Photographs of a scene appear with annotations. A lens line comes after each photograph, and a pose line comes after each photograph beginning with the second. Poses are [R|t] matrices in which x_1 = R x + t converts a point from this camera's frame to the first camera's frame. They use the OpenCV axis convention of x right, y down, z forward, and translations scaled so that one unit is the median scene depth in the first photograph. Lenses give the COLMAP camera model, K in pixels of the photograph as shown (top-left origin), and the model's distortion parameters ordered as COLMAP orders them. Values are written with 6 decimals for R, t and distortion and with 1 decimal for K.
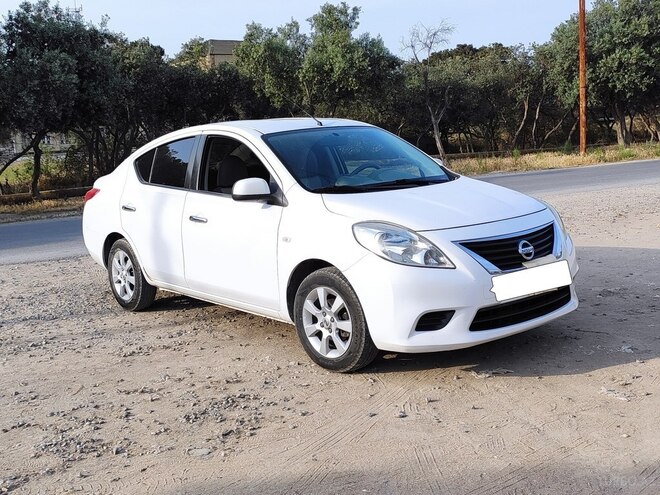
lens RADIAL K [[793.8, 0, 251.1], [0, 793.8, 246.2], [0, 0, 1]] dist [0.020593, 0.046531]
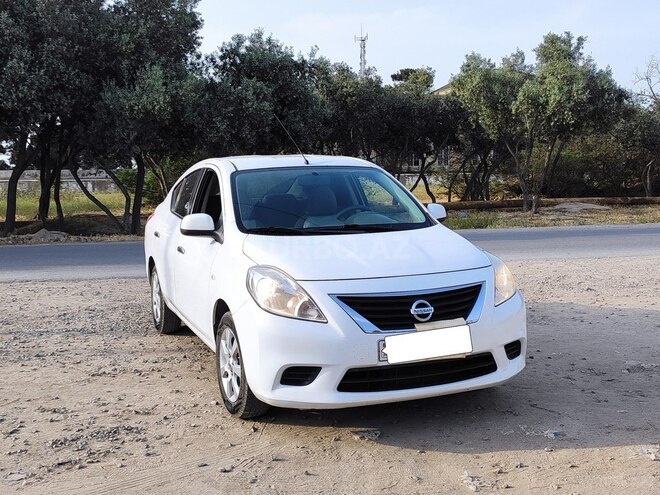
lens RADIAL K [[783.1, 0, 311.4], [0, 783.1, 248.9], [0, 0, 1]] dist [0.021214, 0.052776]
pose [[0.957258, 0.074451, -0.279487, 0.136213], [-0.081630, 0.996563, -0.014120, -0.012462], [0.277476, 0.036331, 0.960046, 0.027048]]
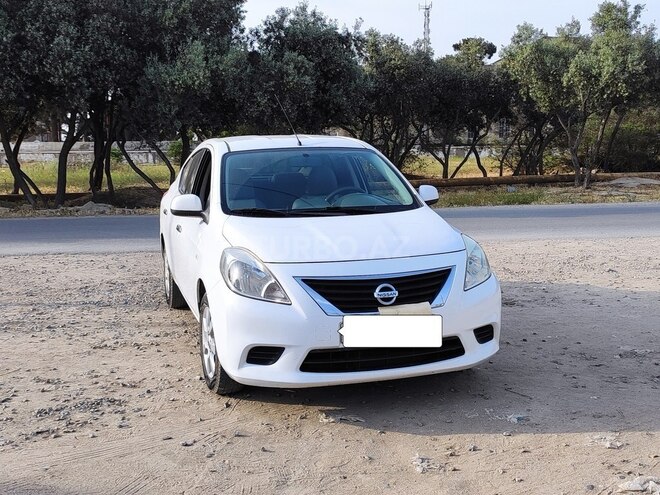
lens RADIAL K [[783.1, 0, 311.4], [0, 783.1, 248.9], [0, 0, 1]] dist [0.021214, 0.052776]
pose [[0.930205, 0.097270, -0.353917, 0.168918], [-0.092816, 0.995244, 0.029582, -0.019455], [0.355111, 0.005332, 0.934809, 0.032186]]
